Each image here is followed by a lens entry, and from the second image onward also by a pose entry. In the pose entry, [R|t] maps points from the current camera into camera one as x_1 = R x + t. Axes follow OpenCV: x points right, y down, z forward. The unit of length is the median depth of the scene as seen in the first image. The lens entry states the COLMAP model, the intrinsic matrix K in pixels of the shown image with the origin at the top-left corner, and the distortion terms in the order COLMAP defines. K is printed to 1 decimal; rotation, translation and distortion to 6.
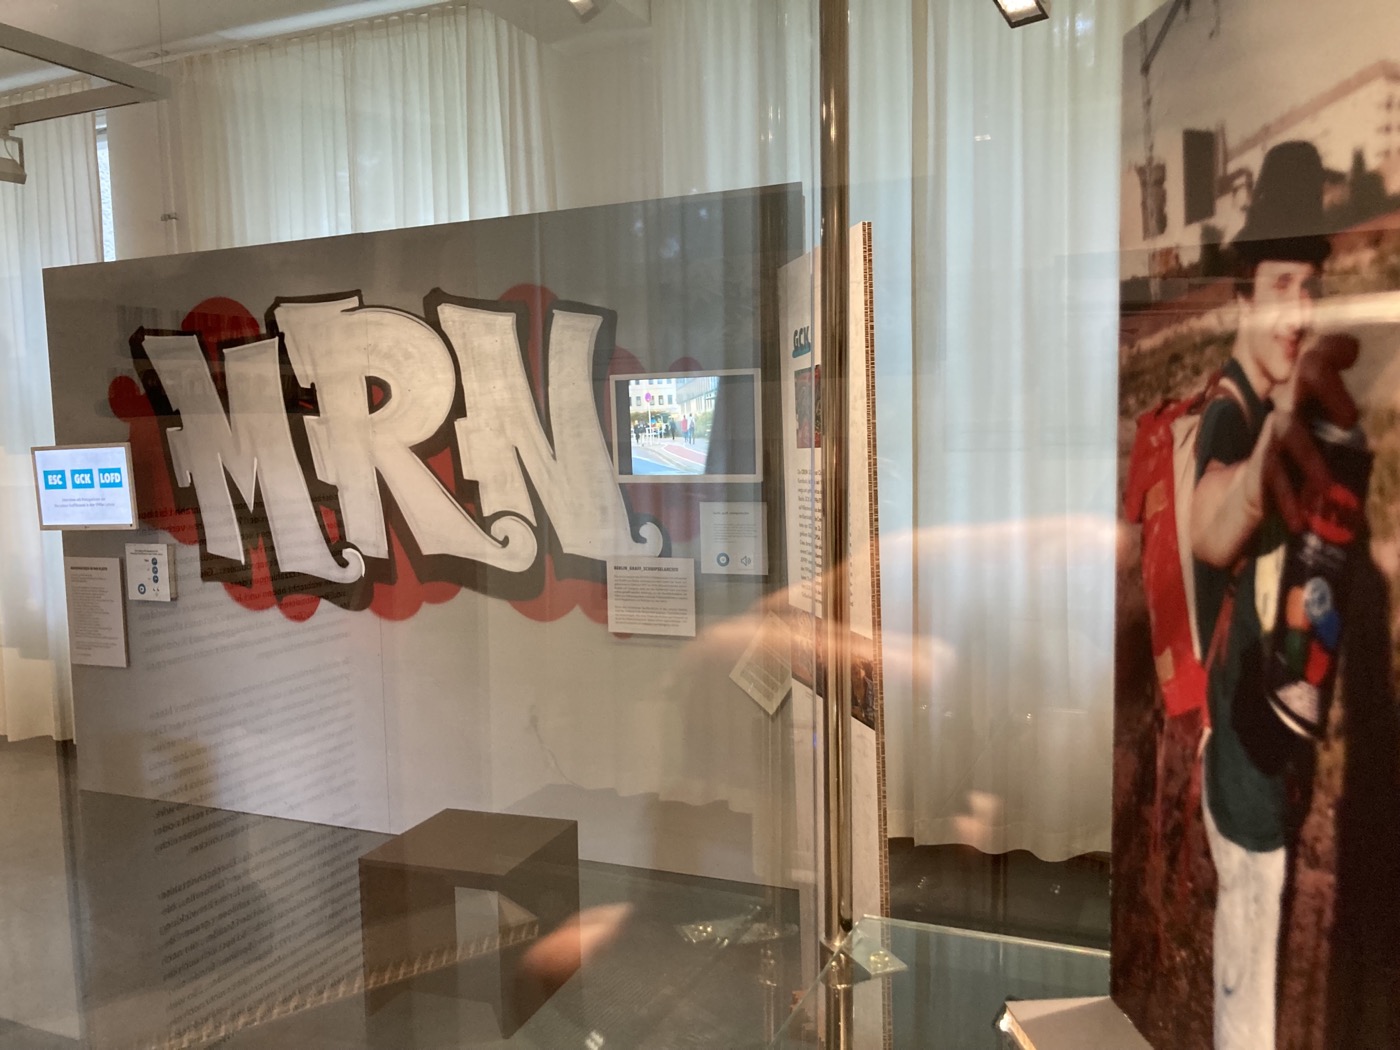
lens RADIAL K [[1158.0, 0, 704.0], [0, 1158.0, 527.3], [0, 0, 1]] dist [0.013209, -0.014411]
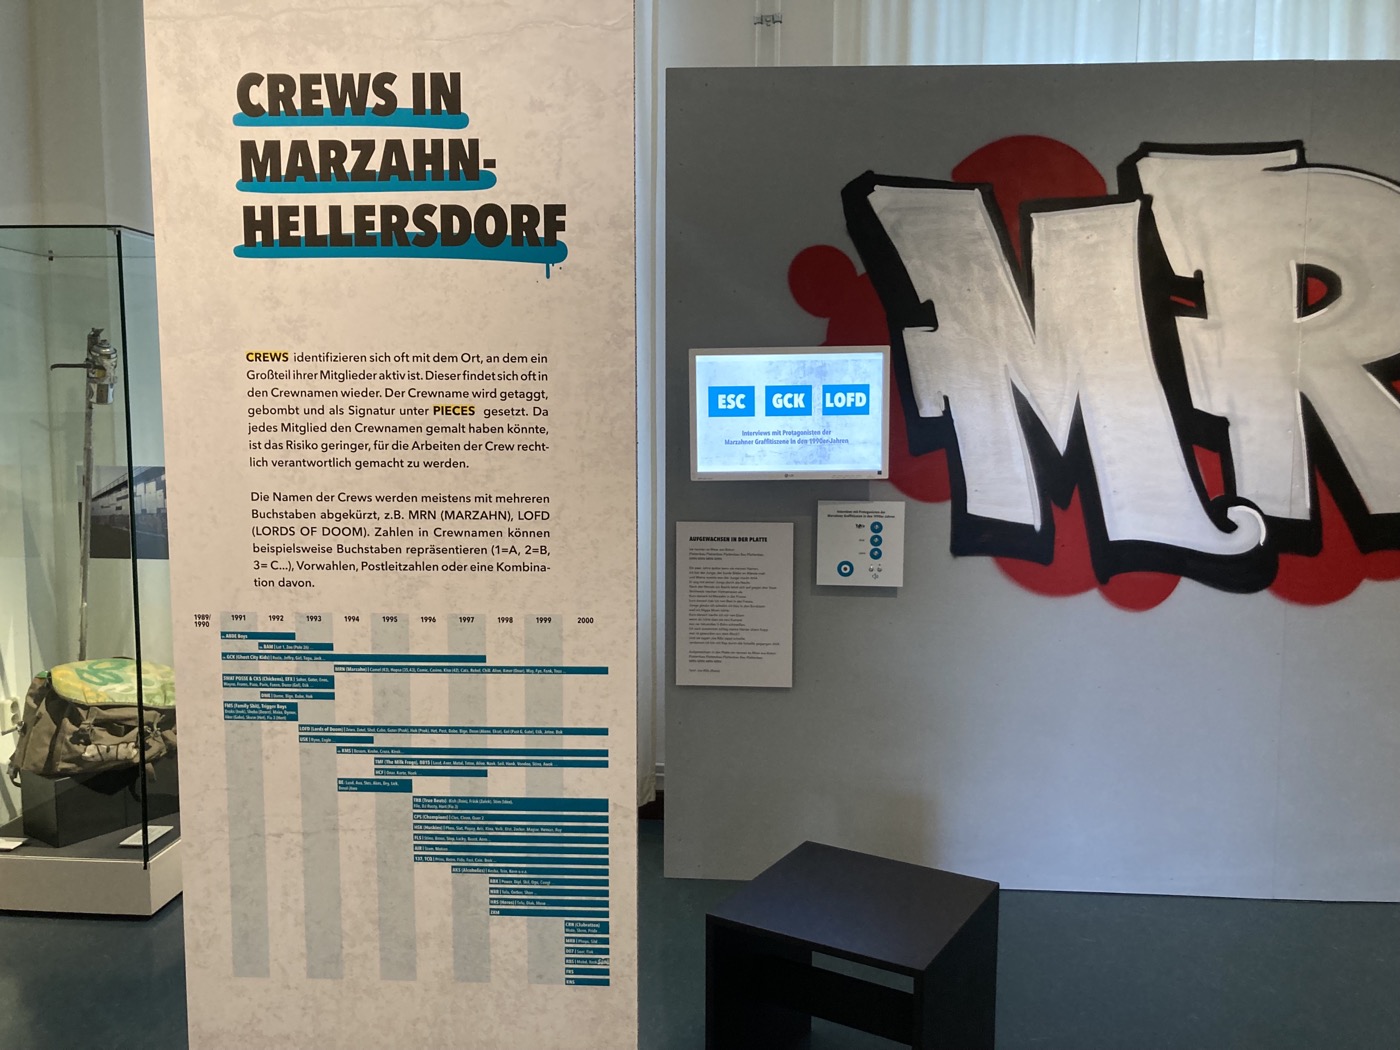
lens RADIAL K [[1158.0, 0, 697.7], [0, 1158.0, 524.7], [0, 0, 1]] dist [0.013209, -0.014411]
pose [[0.941913, -0.007550, 0.335772, -0.814698], [-0.000843, 0.999691, 0.024846, 0.011541], [-0.335855, -0.023685, 0.941616, 0.415476]]
